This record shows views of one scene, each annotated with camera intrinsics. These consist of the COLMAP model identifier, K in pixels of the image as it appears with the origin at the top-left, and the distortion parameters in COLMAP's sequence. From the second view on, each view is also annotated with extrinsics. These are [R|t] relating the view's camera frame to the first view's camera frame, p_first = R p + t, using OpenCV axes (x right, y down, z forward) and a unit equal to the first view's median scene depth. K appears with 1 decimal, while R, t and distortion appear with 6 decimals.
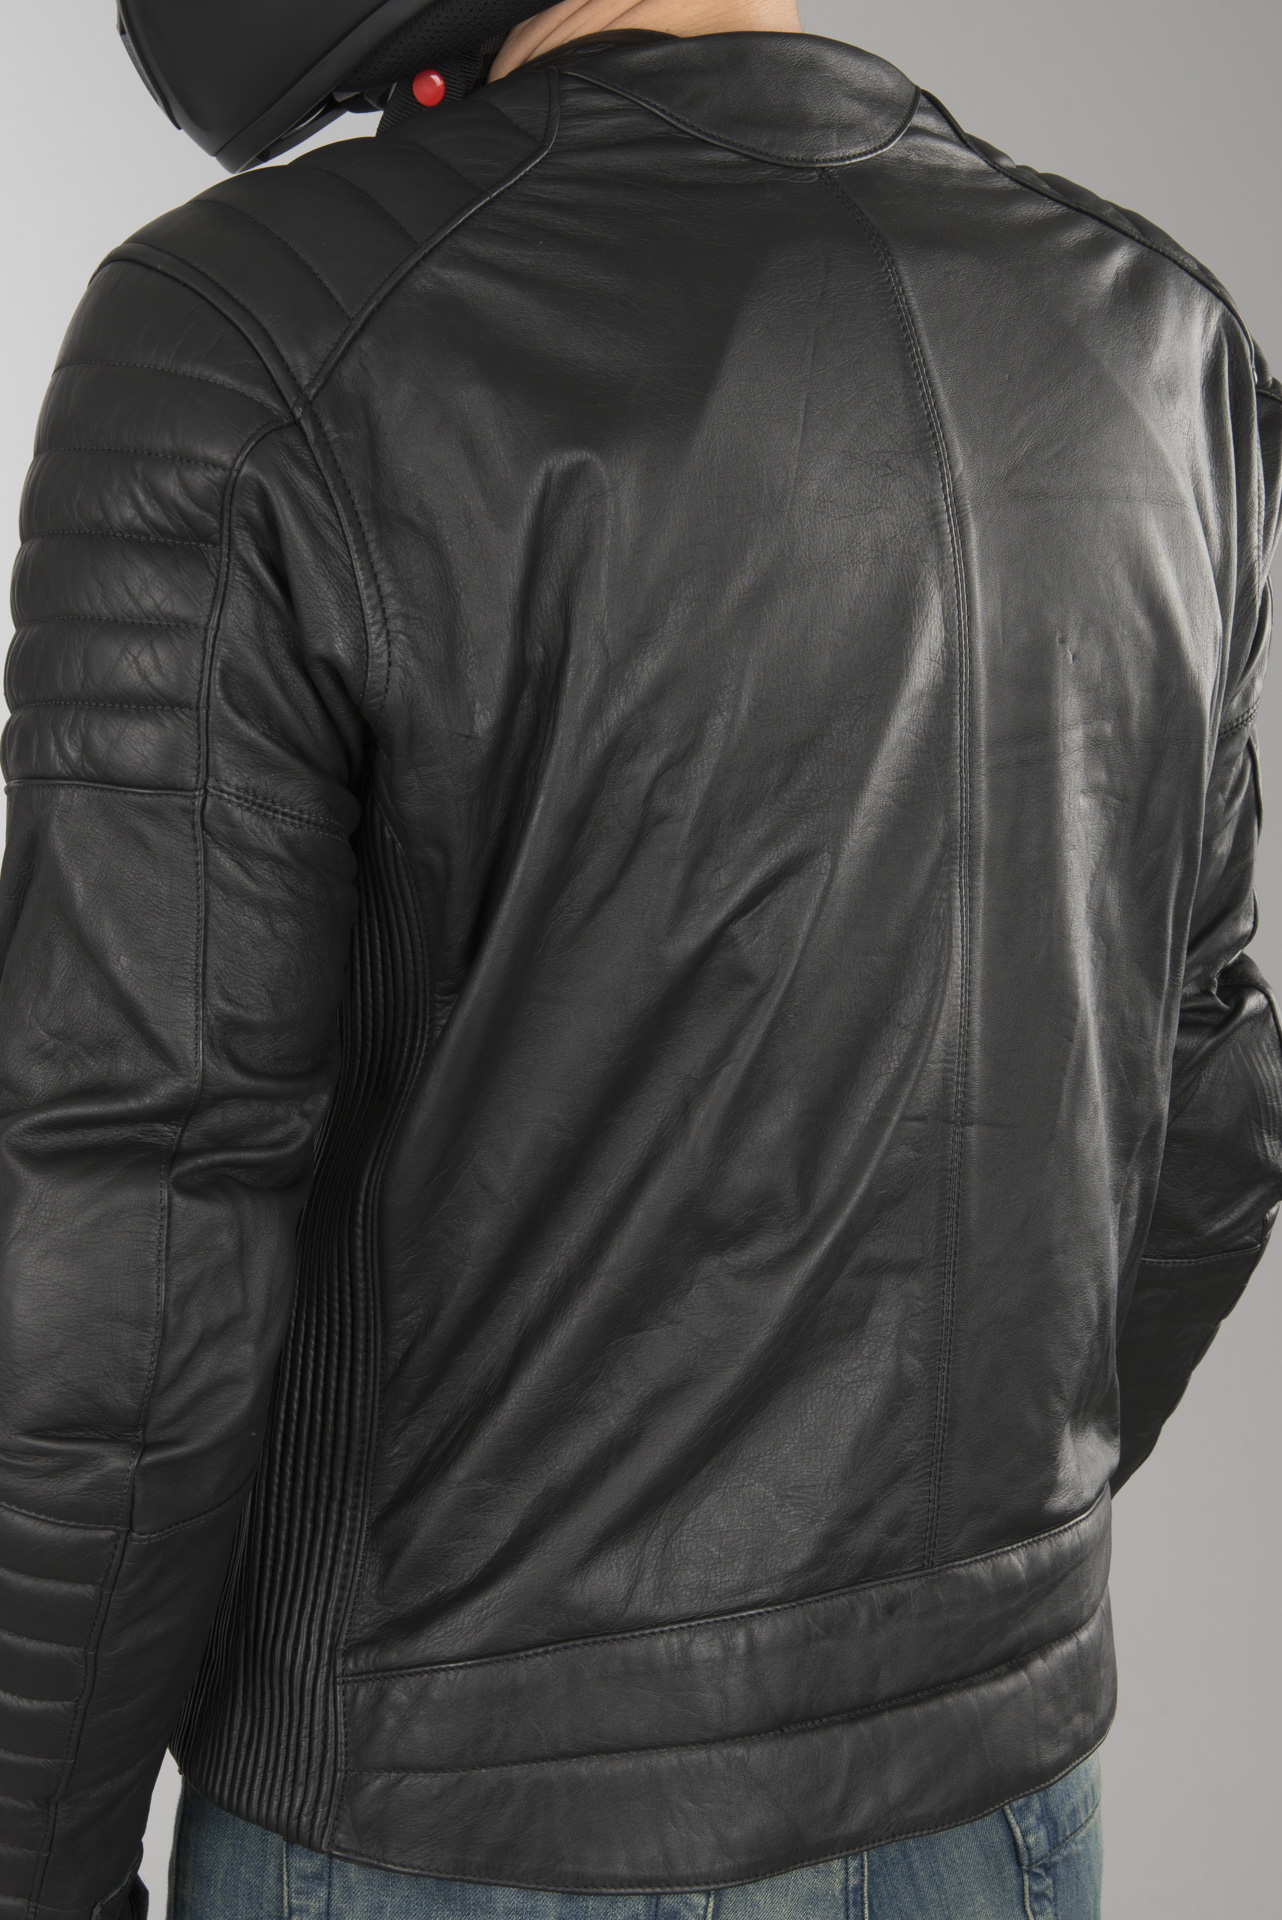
lens RADIAL K [[3037.2, 0, 603.6], [0, 3037.2, 963.8], [0, 0, 1]] dist [-0.005693, 0.078557]
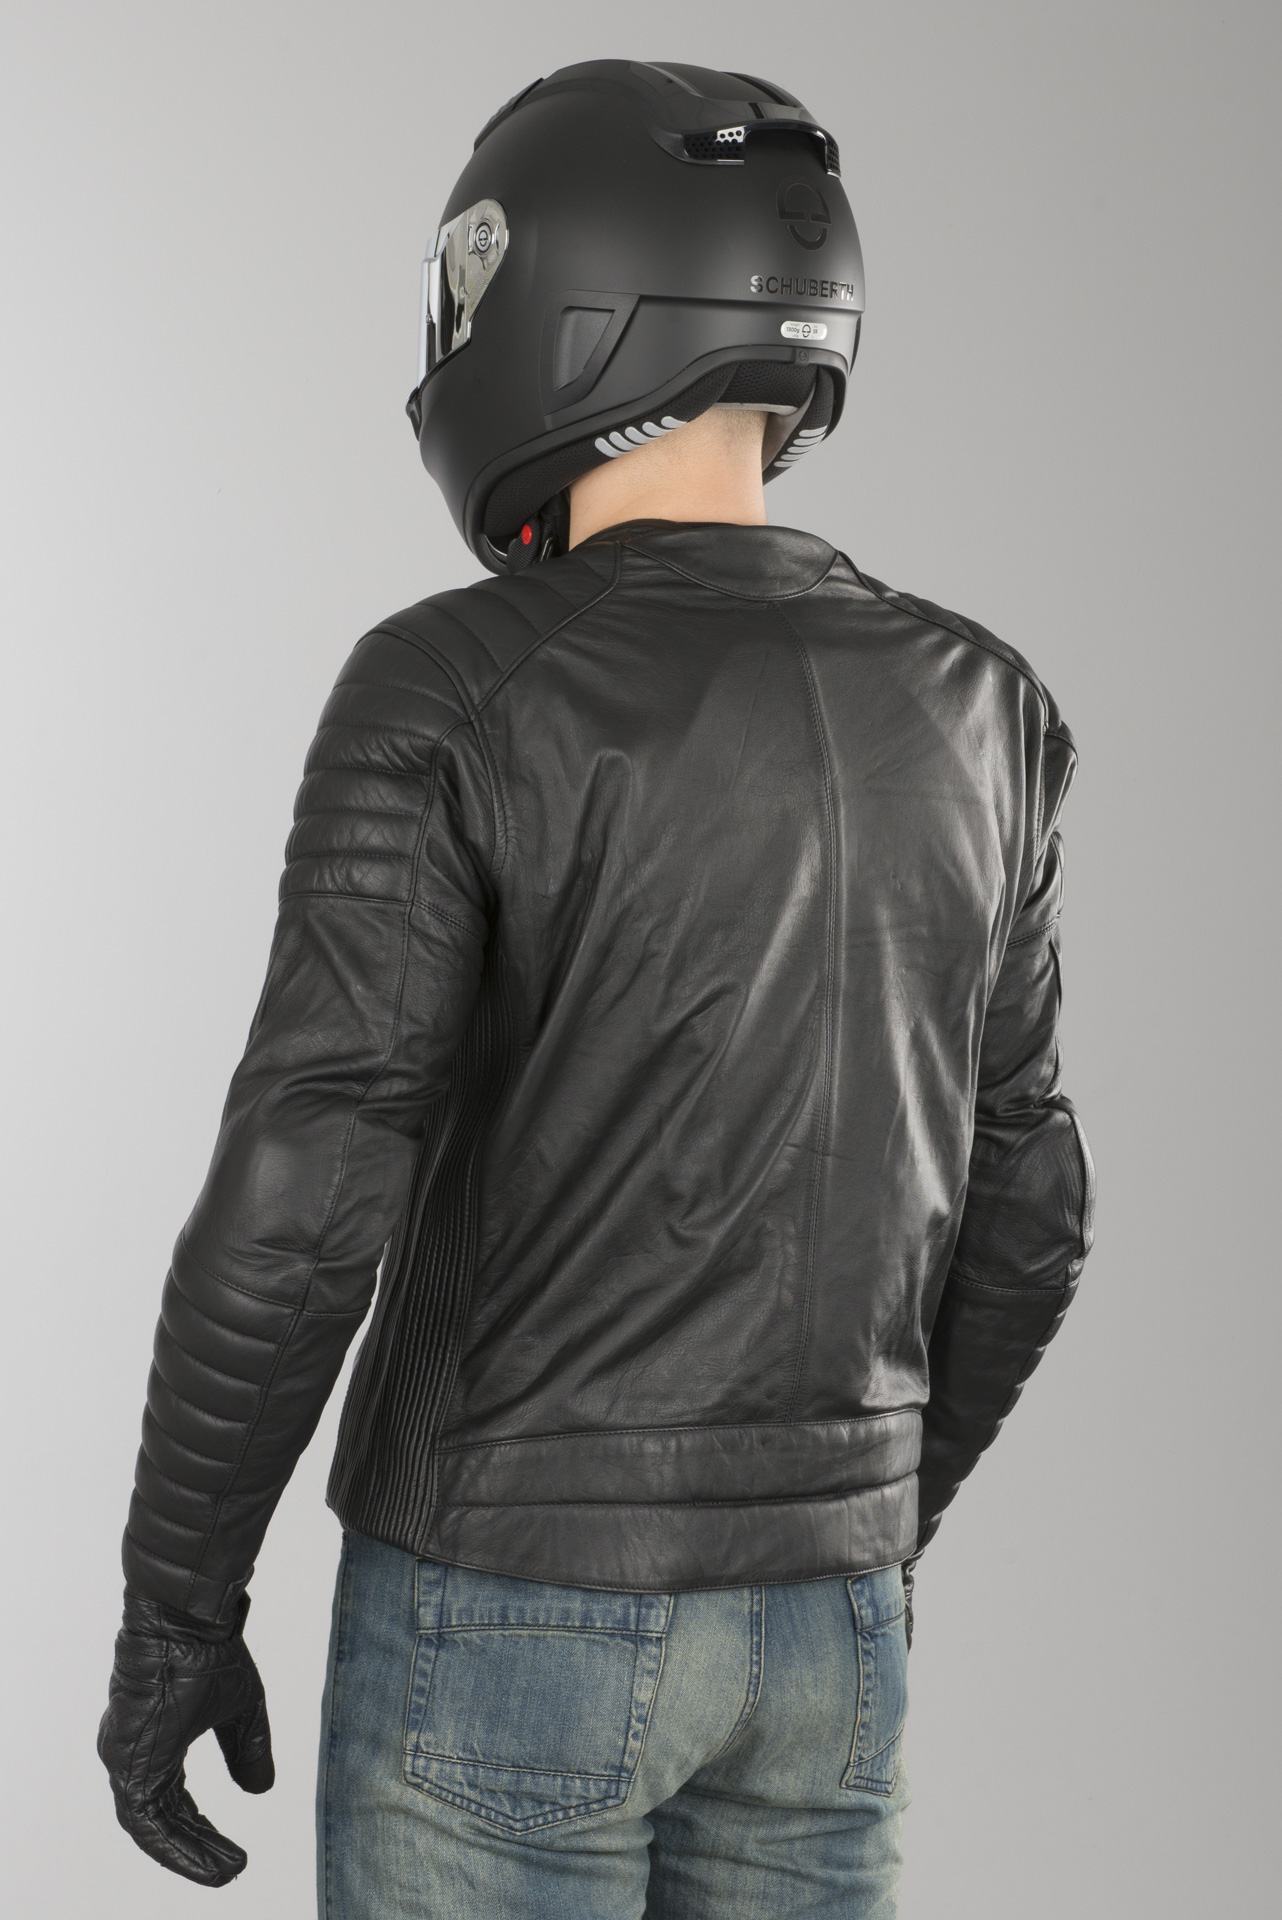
lens RADIAL K [[3112.5, 0, 641.8], [0, 3112.5, 921.4], [0, 0, 1]] dist [-0.013785, -0.036962]
pose [[0.997965, 0.059966, -0.021659, 0.048561], [-0.062171, 0.990573, -0.122065, 0.148436], [0.014135, 0.123163, 0.992286, -0.778980]]
